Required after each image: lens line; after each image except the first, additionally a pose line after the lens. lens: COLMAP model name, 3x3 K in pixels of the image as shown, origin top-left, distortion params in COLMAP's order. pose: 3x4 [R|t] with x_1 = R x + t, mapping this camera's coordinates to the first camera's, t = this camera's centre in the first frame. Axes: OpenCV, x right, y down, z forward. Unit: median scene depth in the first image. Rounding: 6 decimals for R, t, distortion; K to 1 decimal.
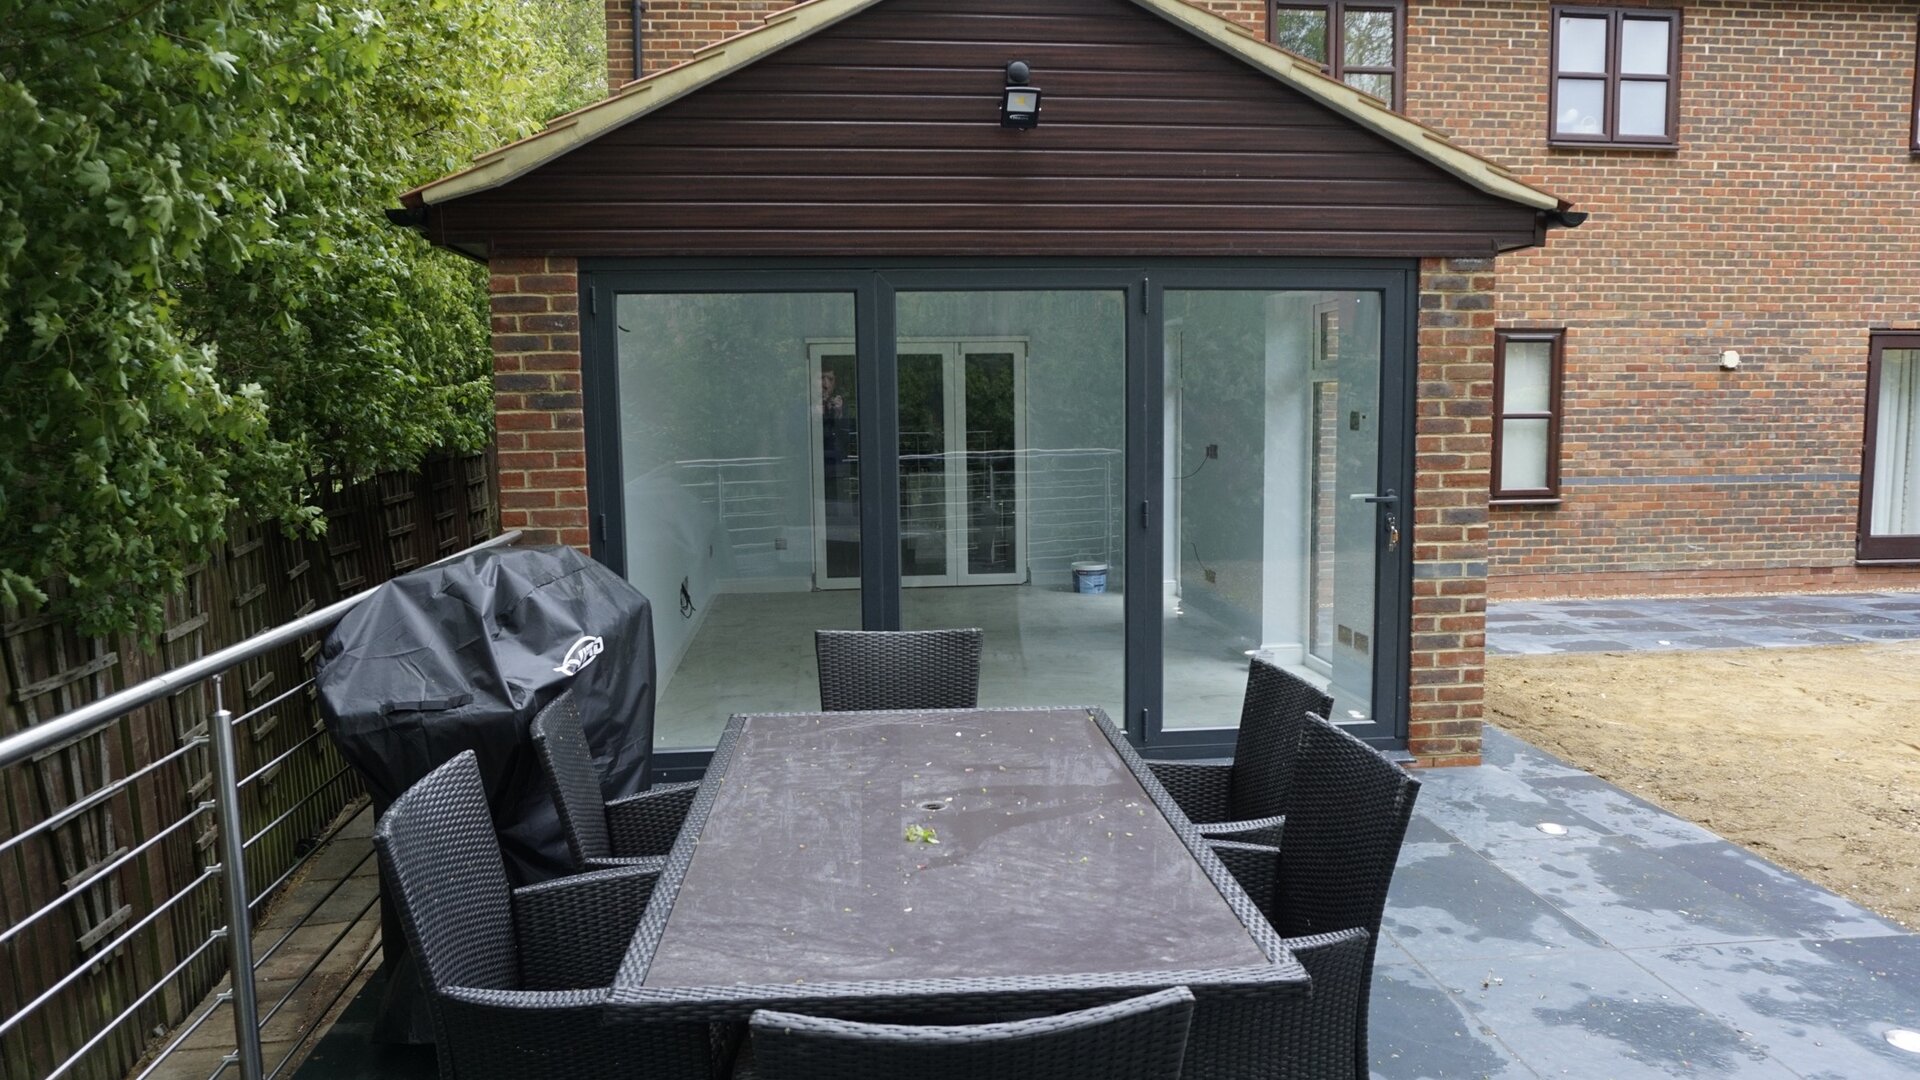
lens RADIAL K [[1287.4, 0, 961.2], [0, 1287.4, 535.1], [0, 0, 1]] dist [-0.057090, 0.047835]
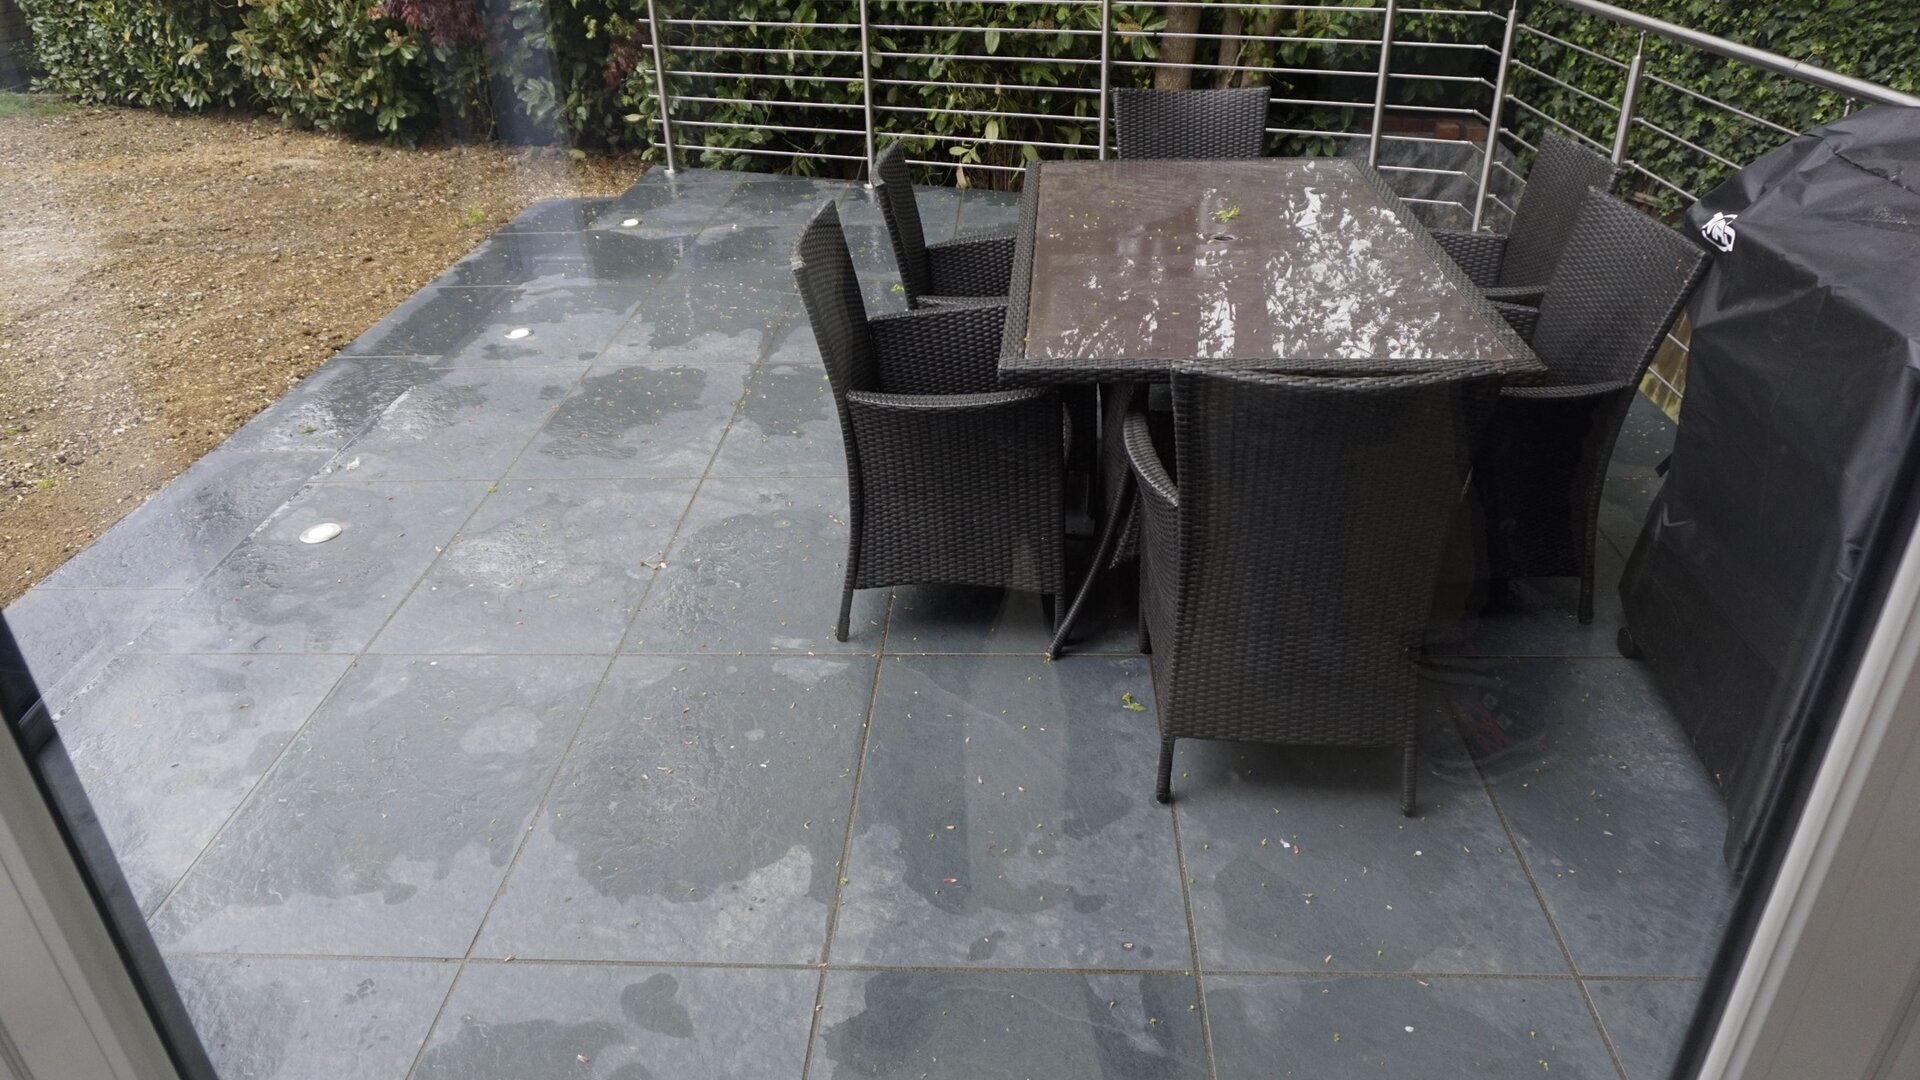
lens RADIAL K [[1281.6, 0, 960.0], [0, 1281.6, 540.0], [0, 0, 1]] dist [-0.019665, 0.002151]
pose [[-0.987685, -0.042828, 0.150479, 0.007214], [0.051508, 0.819176, 0.571225, -0.059300], [-0.147733, 0.571942, -0.806882, 0.521339]]
